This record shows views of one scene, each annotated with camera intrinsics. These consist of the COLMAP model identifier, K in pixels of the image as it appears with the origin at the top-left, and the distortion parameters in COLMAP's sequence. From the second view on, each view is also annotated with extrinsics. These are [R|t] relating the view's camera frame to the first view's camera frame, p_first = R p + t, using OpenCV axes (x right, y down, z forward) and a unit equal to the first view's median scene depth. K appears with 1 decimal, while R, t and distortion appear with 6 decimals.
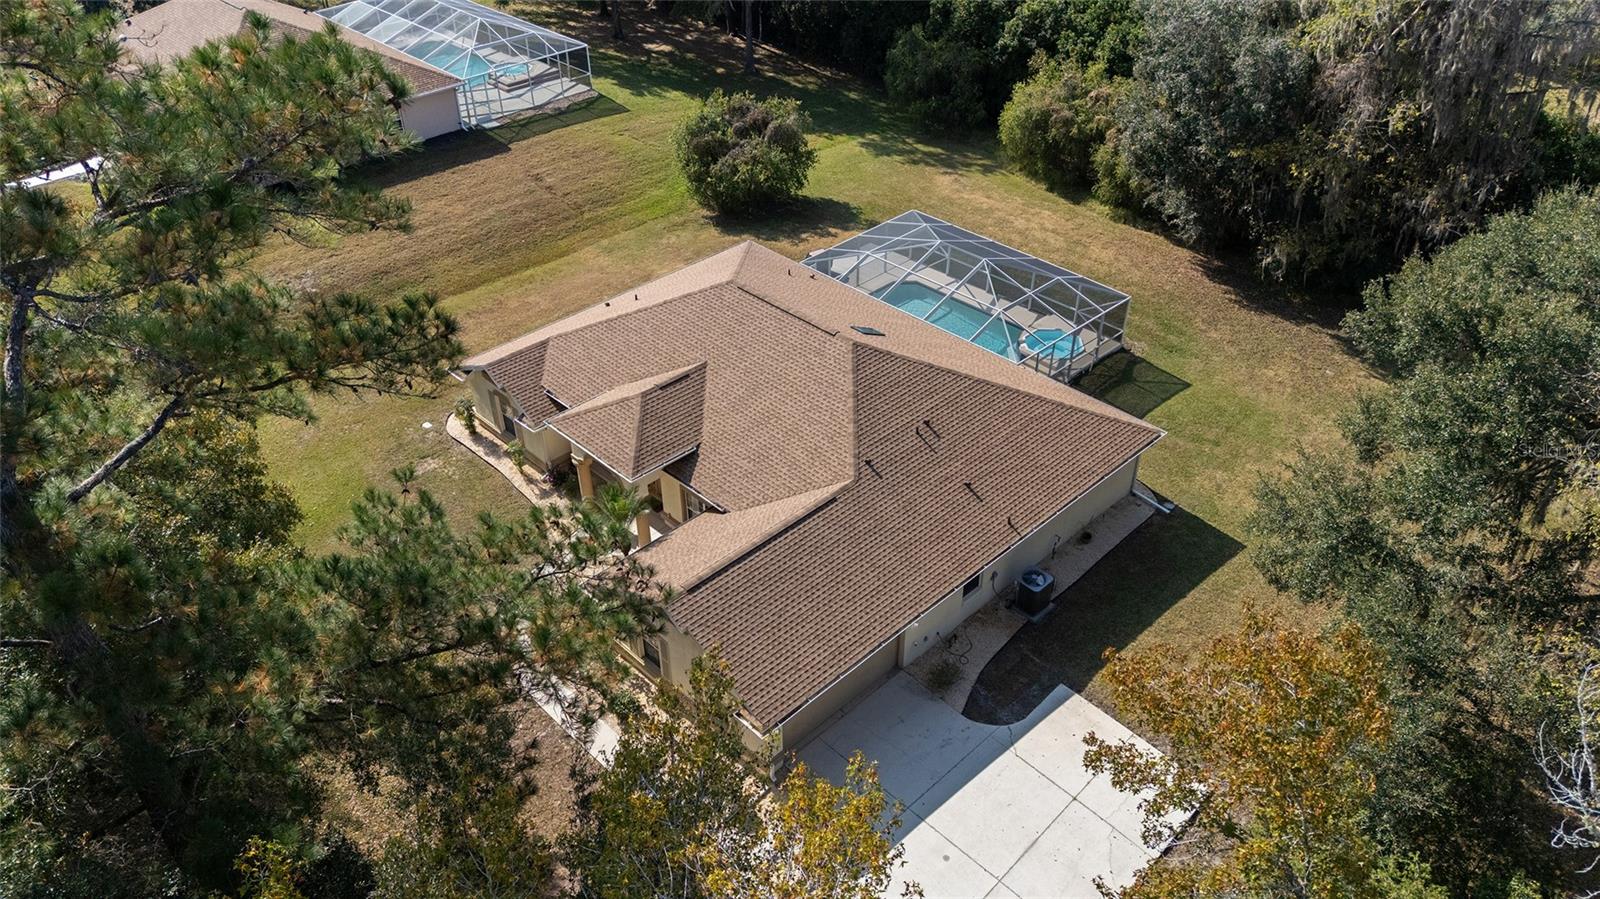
lens RADIAL K [[1190.6, 0, 800.0], [0, 1190.6, 449.5], [0, 0, 1]] dist [0.060045, -0.058145]
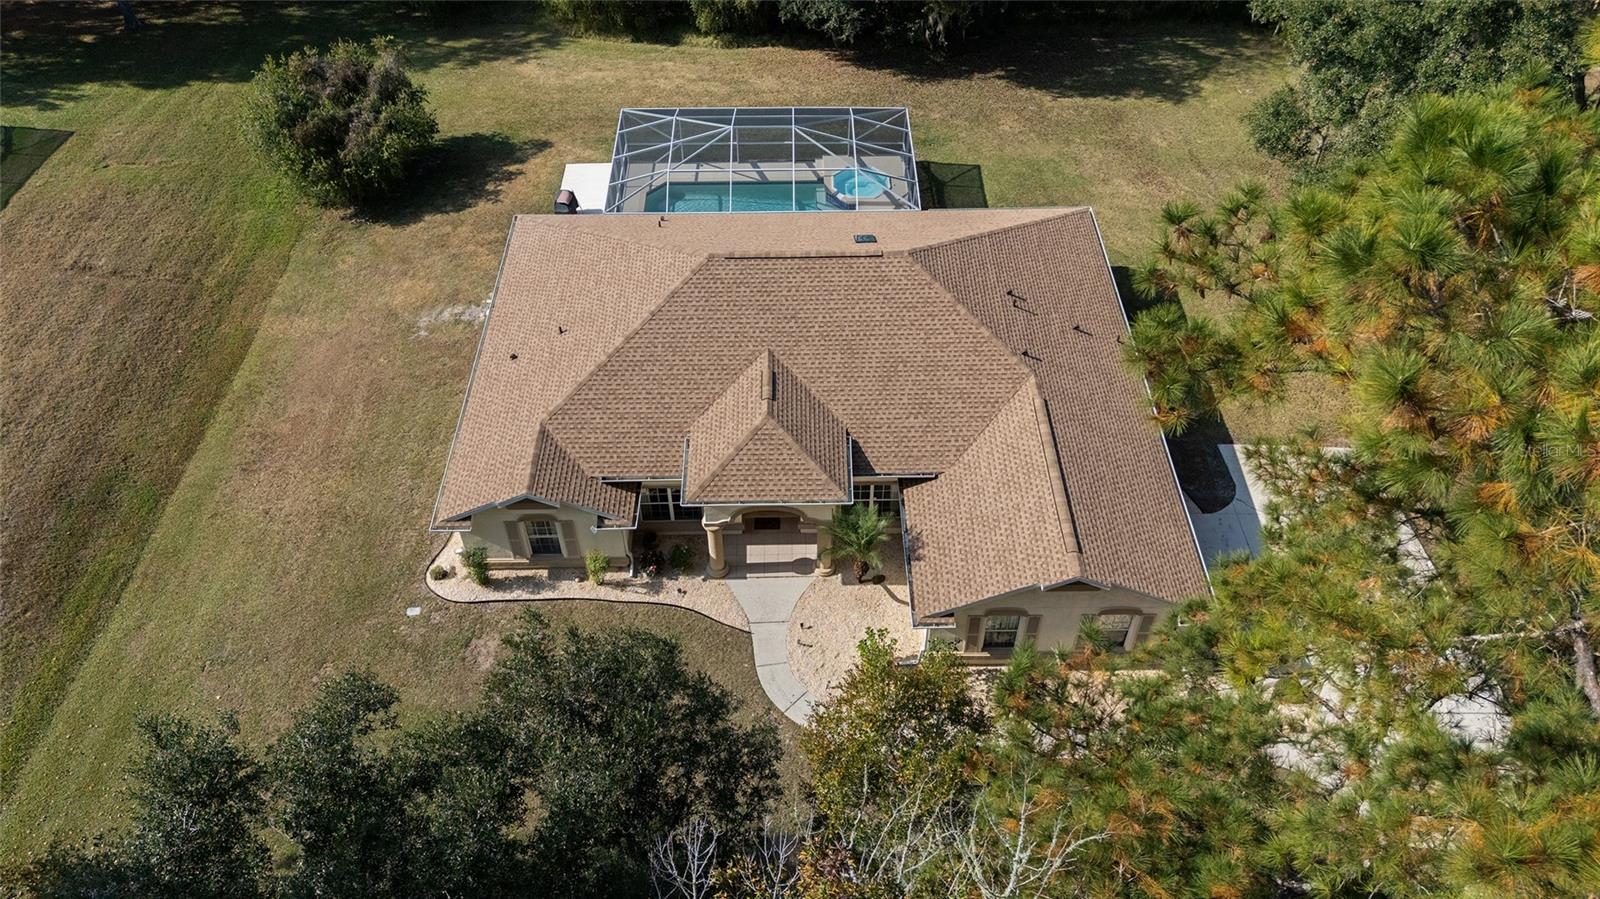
lens RADIAL K [[1190.6, 0, 800.0], [0, 1190.6, 449.5], [0, 0, 1]] dist [0.060045, -0.058145]
pose [[0.686870, -0.512810, 0.515009, -0.368266], [0.424568, 0.858255, 0.288342, -0.169293], [-0.589874, 0.020603, 0.807233, 0.193006]]
